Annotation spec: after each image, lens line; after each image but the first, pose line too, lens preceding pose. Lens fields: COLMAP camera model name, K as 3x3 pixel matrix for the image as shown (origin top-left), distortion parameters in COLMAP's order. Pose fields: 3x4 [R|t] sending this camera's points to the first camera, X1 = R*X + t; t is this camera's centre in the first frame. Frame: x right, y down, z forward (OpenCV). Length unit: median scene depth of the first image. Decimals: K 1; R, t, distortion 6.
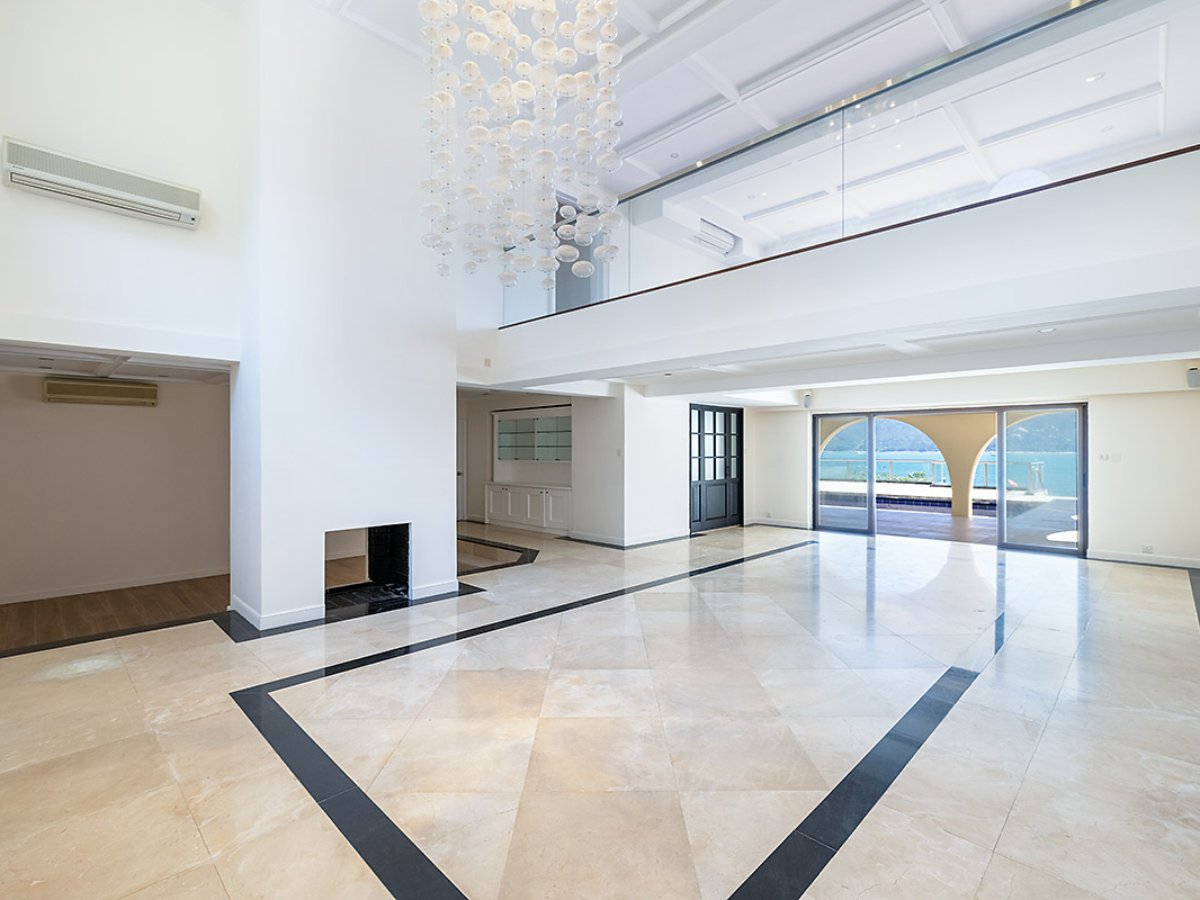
lens RADIAL K [[566.1, 0, 603.8], [0, 566.1, 449.0], [0, 0, 1]] dist [0.001511, 0.000967]
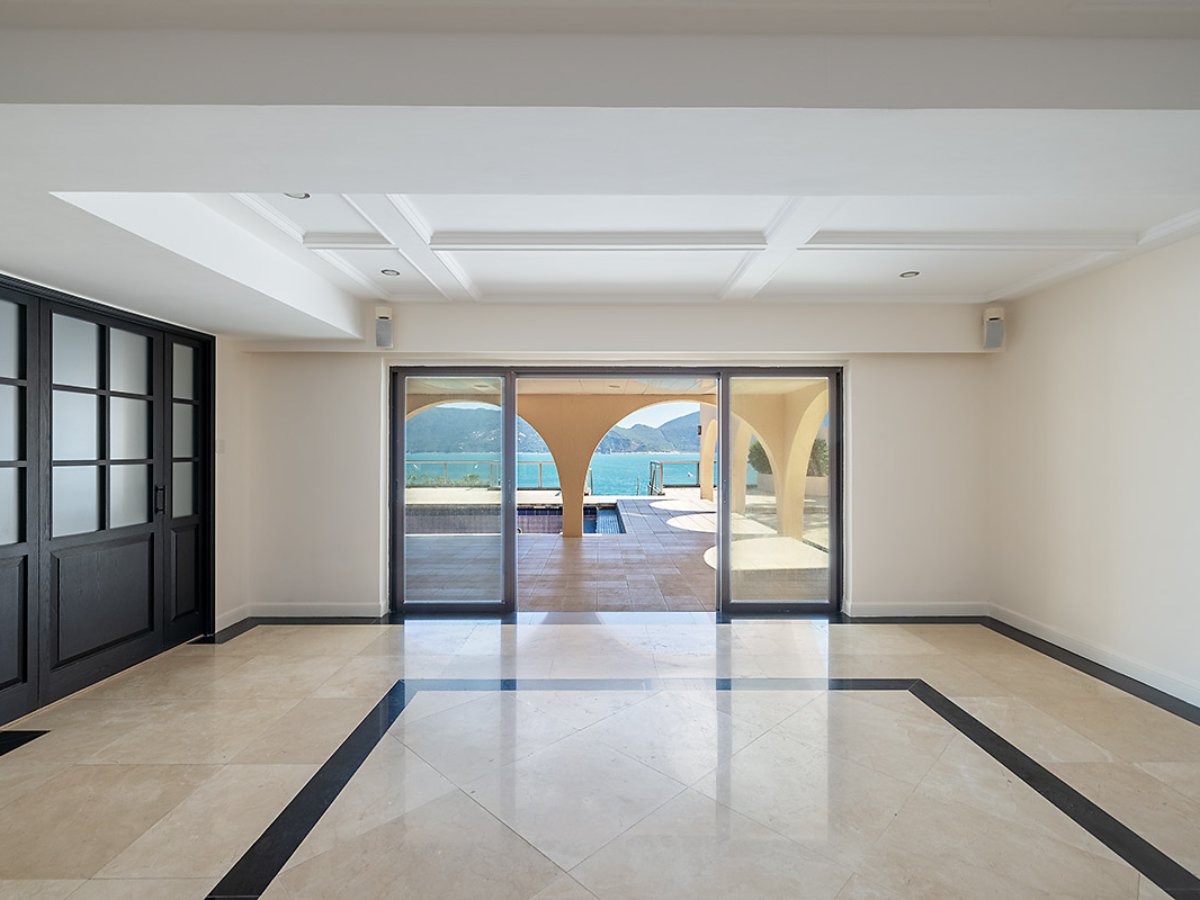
lens RADIAL K [[566.1, 0, 603.8], [0, 566.1, 449.0], [0, 0, 1]] dist [0.001511, 0.000967]
pose [[0.709447, 0.004497, 0.704745, 0.172196], [-0.003204, 0.999990, -0.003155, 0.007015], [-0.704752, -0.000020, 0.709454, 0.566465]]
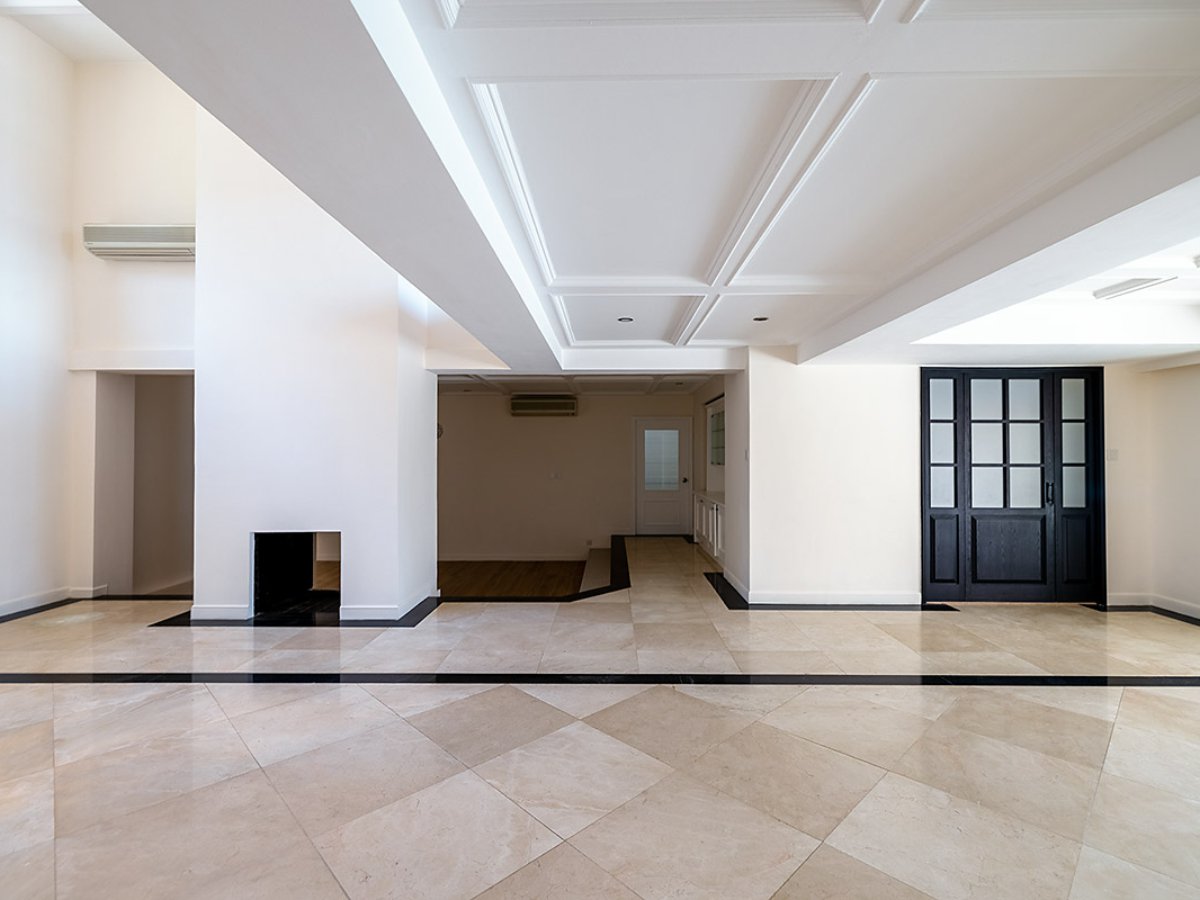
lens RADIAL K [[573.0, 0, 608.7], [0, 573.0, 444.7], [0, 0, 1]] dist [-0.001374, 0.000452]
pose [[0.696375, -0.006585, -0.717648, 0.325589], [-0.001066, 0.999947, -0.010211, 0.001373], [0.717677, 0.007876, 0.696331, 0.369529]]
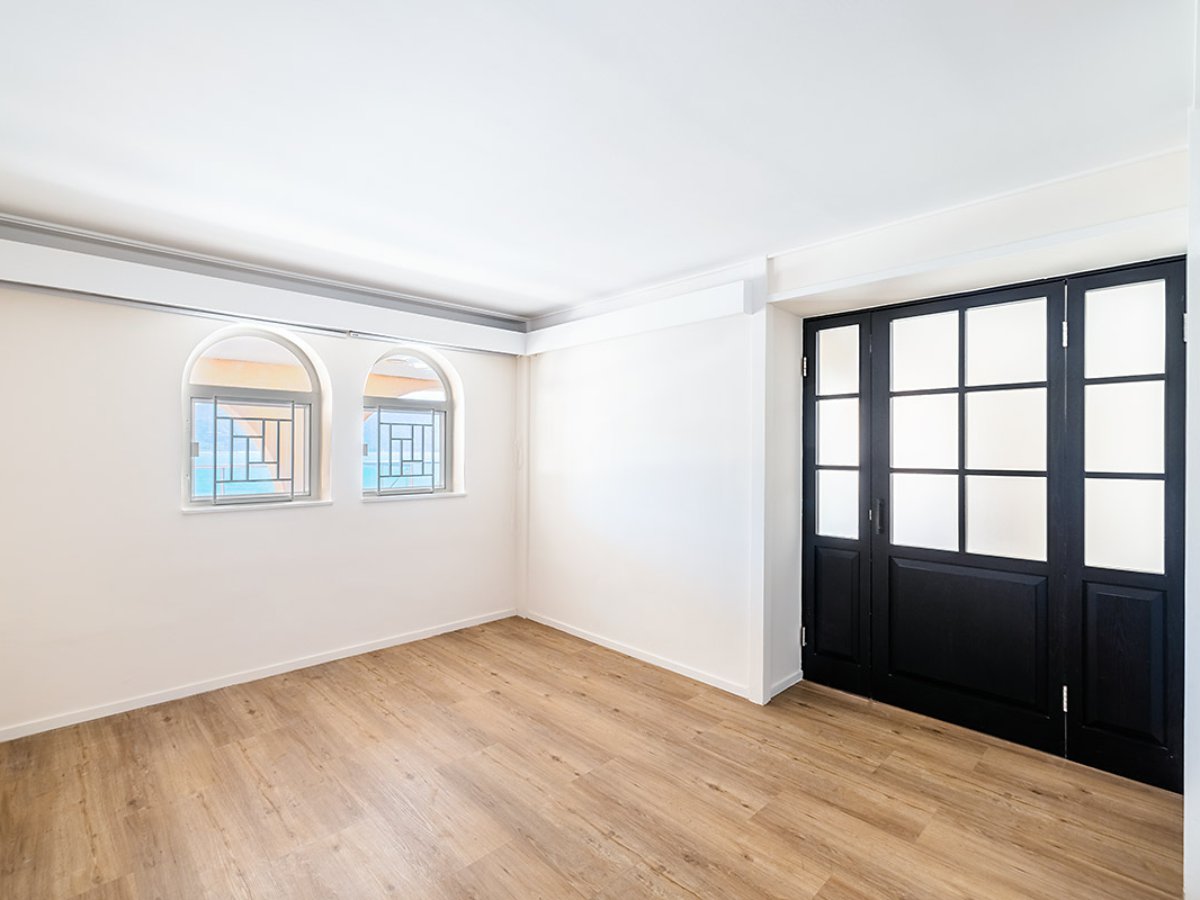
lens RADIAL K [[566.1, 0, 603.8], [0, 566.1, 449.0], [0, 0, 1]] dist [0.001511, 0.000967]
pose [[-0.015049, 0.000782, -0.999886, 0.485824], [-0.003549, 0.999993, 0.000836, 0.003697], [0.999880, 0.003561, -0.015046, 0.840148]]
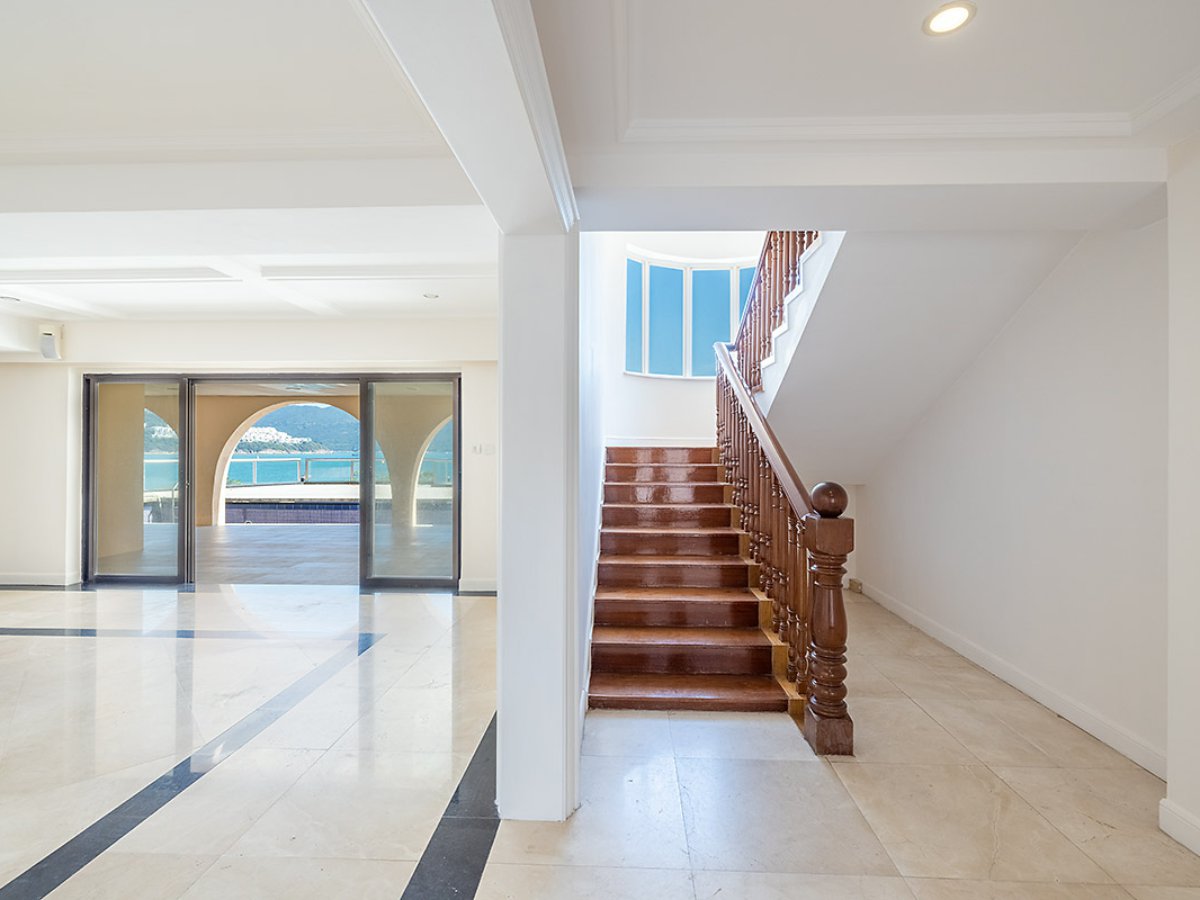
lens RADIAL K [[566.1, 0, 603.8], [0, 566.1, 449.0], [0, 0, 1]] dist [0.001511, 0.000967]
pose [[0.738842, 0.004775, 0.673862, 0.382163], [-0.004531, 0.999987, -0.002117, 0.010187], [-0.673864, -0.001489, 0.738854, 0.265359]]
